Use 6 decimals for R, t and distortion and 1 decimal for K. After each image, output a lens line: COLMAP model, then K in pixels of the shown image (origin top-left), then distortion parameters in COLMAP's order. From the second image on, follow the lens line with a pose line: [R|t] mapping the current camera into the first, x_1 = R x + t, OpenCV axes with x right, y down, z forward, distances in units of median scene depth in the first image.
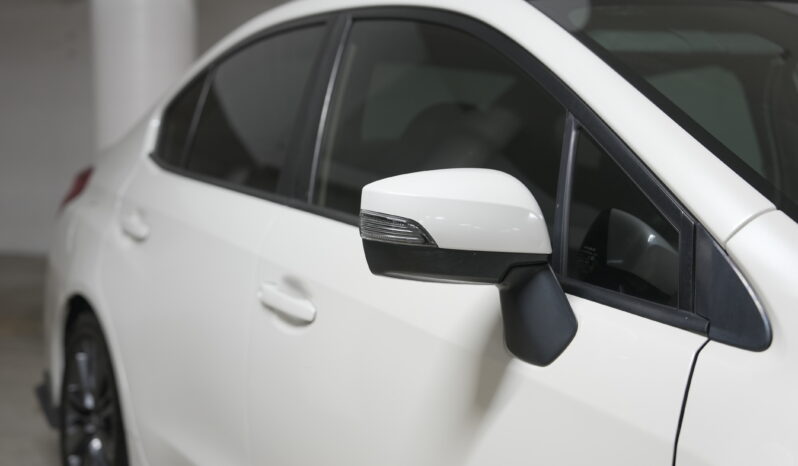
lens RADIAL K [[1104.6, 0, 397.8], [0, 1104.6, 232.5], [0, 0, 1]] dist [0.149165, 0.000000]
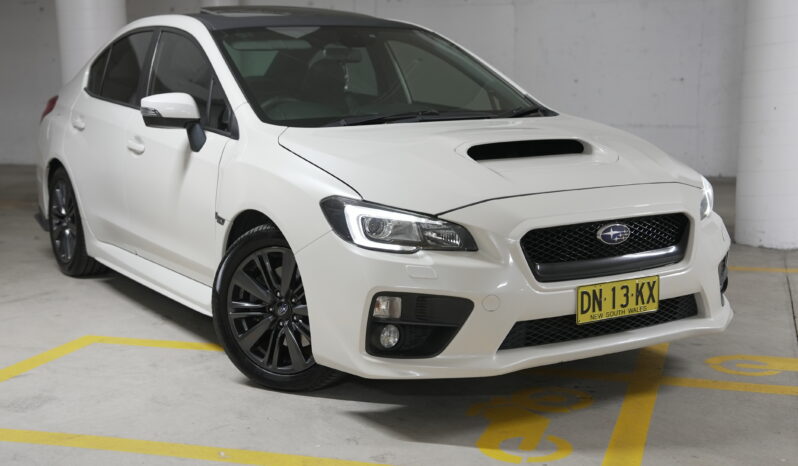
lens RADIAL K [[1104.6, 0, 395.8], [0, 1104.6, 239.7], [0, 0, 1]] dist [0.149165, 0.000000]
pose [[0.999206, -0.035476, 0.018138, 0.316970], [0.033963, 0.996387, 0.077846, 0.069068], [-0.020834, -0.077168, 0.996800, -1.142785]]
